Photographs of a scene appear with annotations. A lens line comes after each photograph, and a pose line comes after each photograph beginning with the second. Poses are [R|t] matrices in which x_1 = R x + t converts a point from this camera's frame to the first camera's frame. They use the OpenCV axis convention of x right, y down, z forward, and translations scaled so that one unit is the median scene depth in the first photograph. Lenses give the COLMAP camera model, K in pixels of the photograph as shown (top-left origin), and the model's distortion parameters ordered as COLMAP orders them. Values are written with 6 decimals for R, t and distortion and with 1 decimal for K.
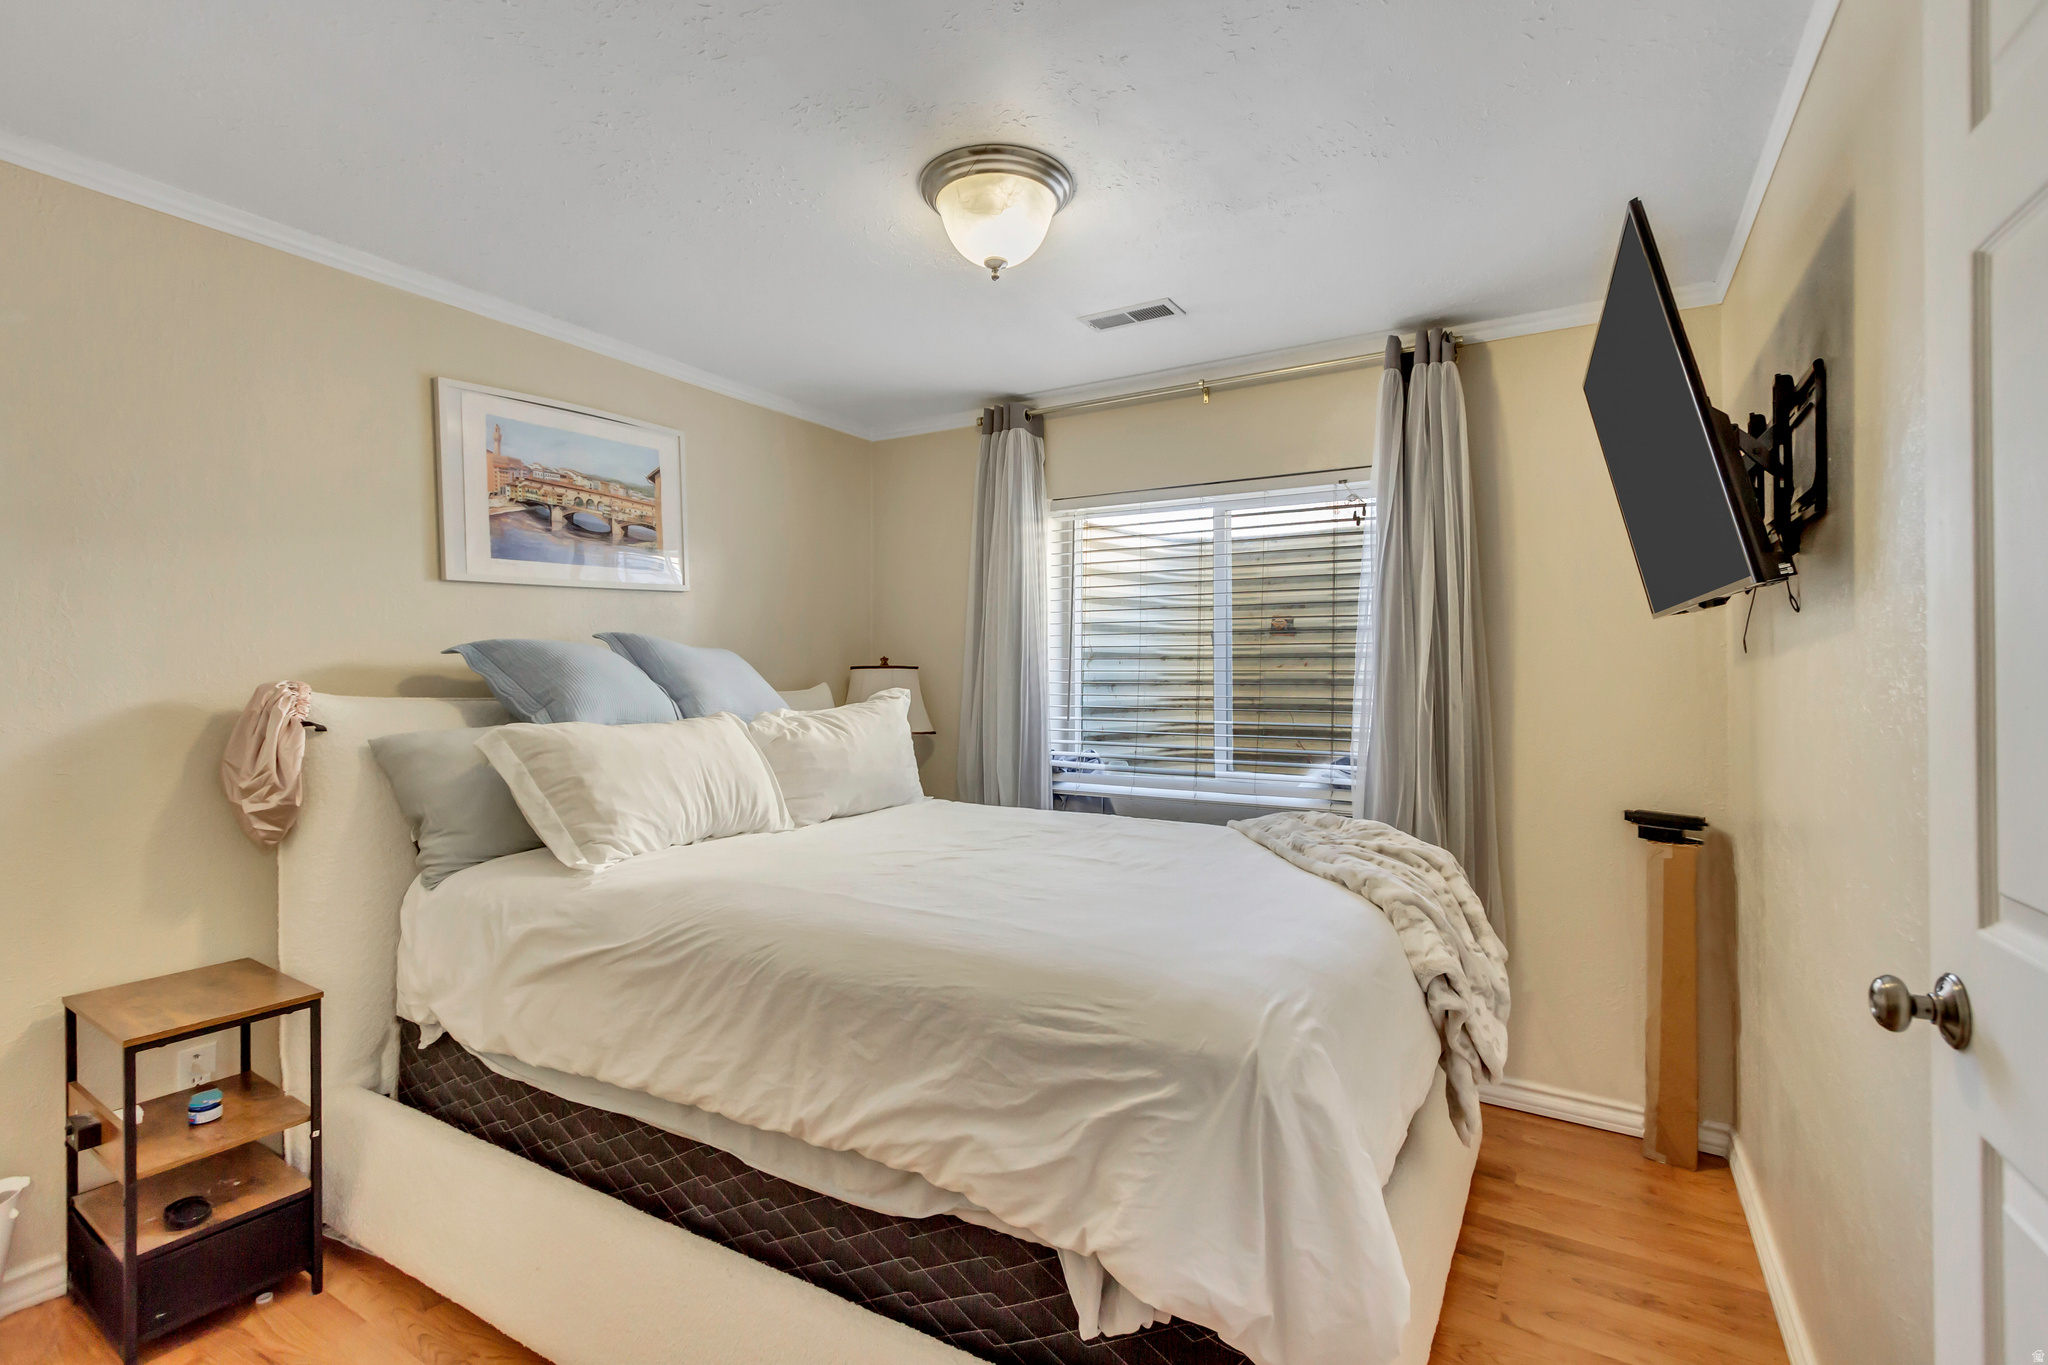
lens RADIAL K [[954.8, 0, 1026.4], [0, 954.8, 679.8], [0, 0, 1]] dist [0.001582, 0.000097]
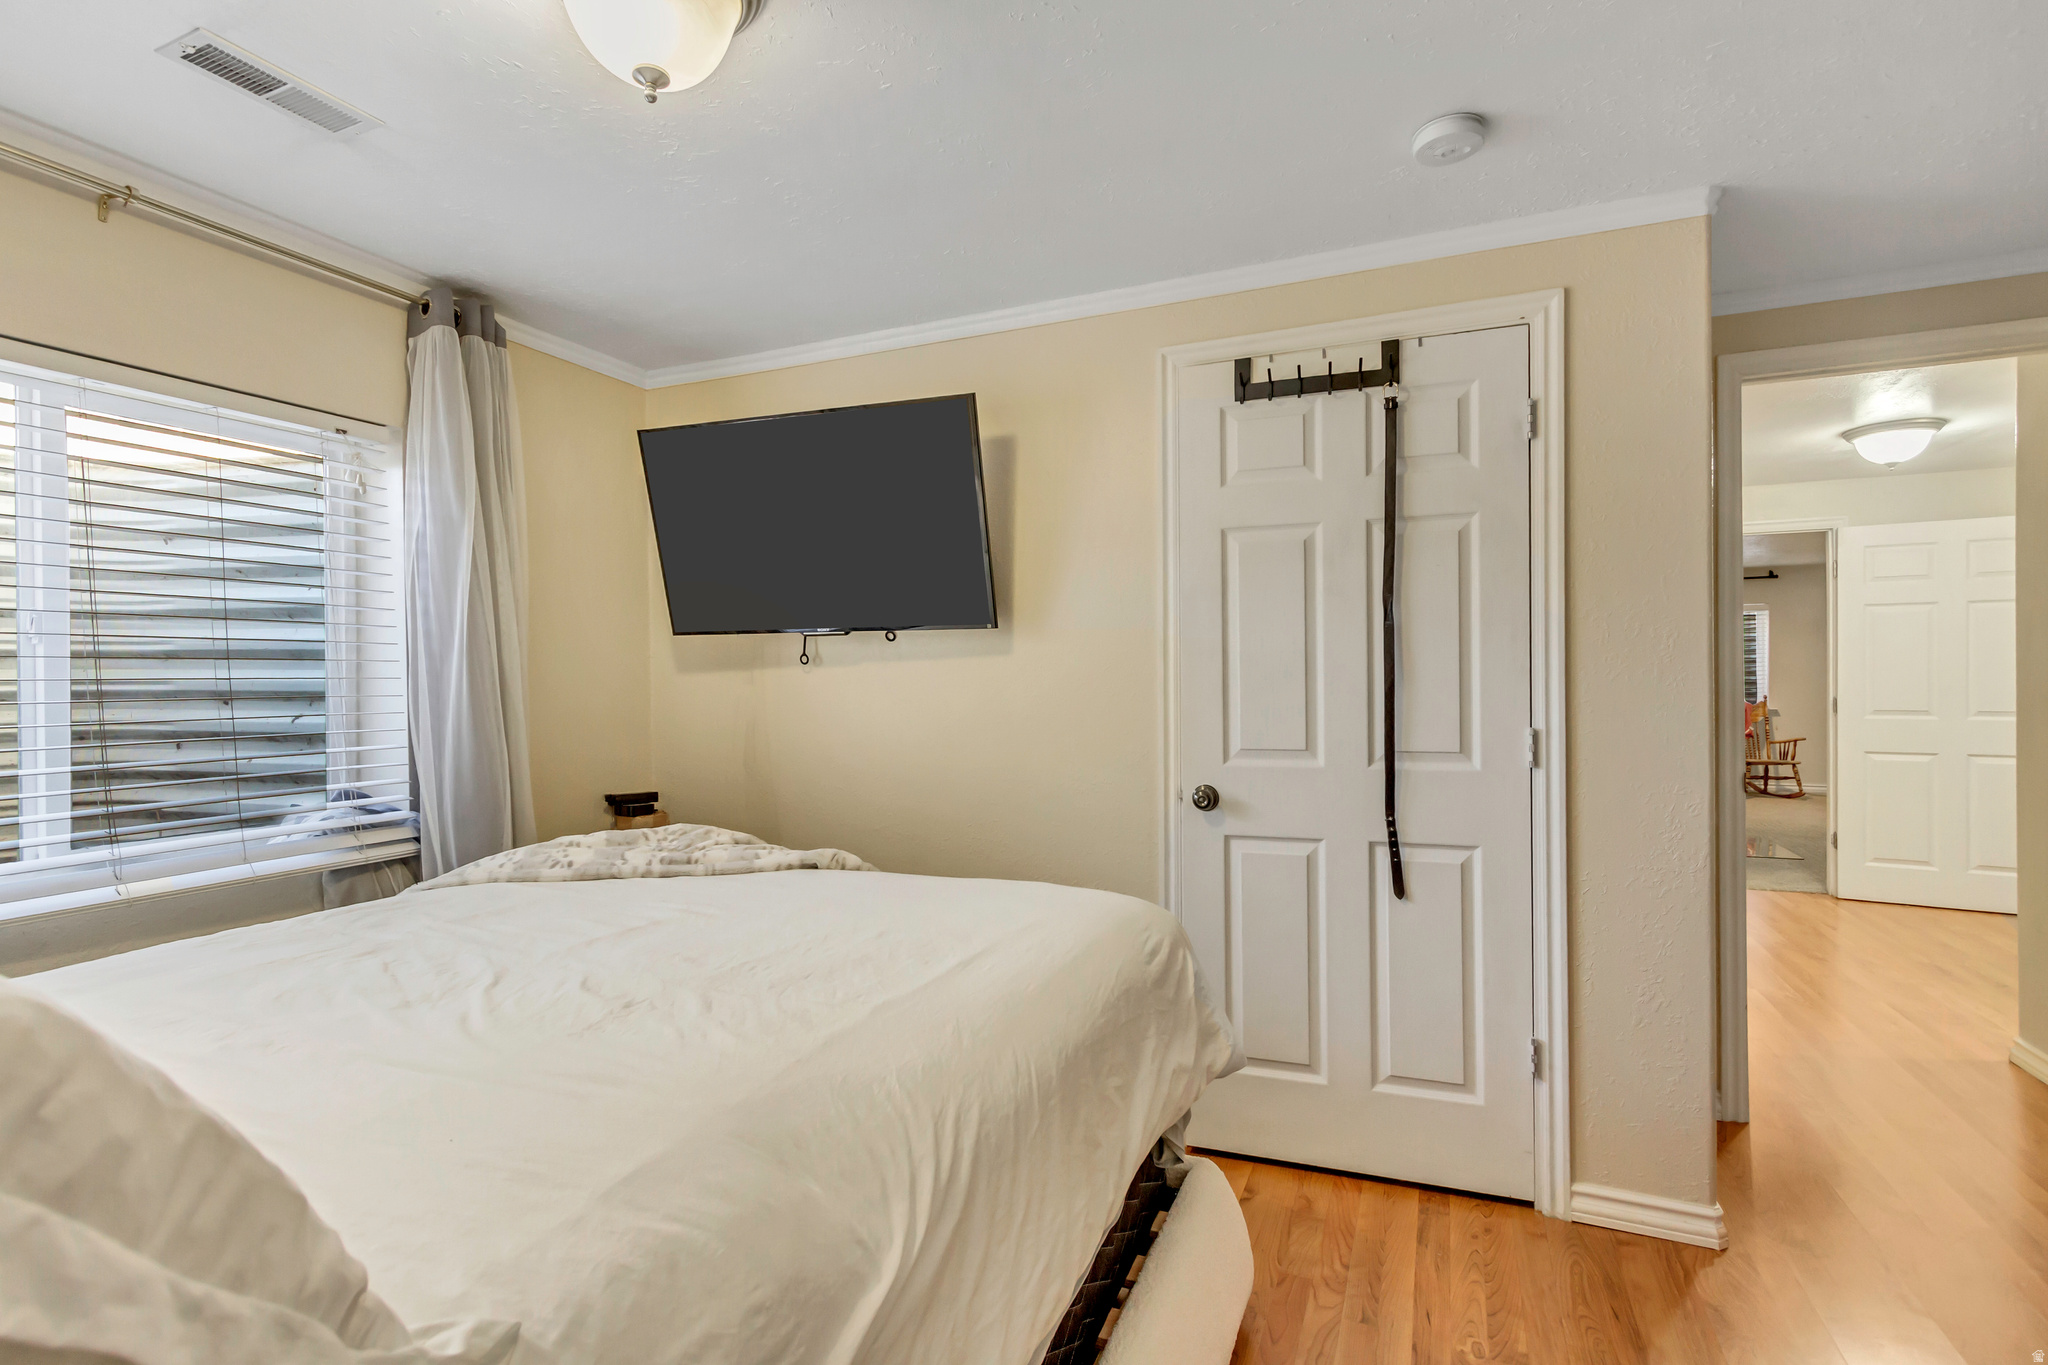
lens RADIAL K [[954.8, 0, 1023.1], [0, 954.8, 676.3], [0, 0, 1]] dist [0.001582, 0.000097]
pose [[-0.156628, -0.003525, 0.987651, -0.480184], [0.009944, 0.999937, 0.005146, -0.008671], [-0.987608, 0.010627, -0.156583, 0.543962]]
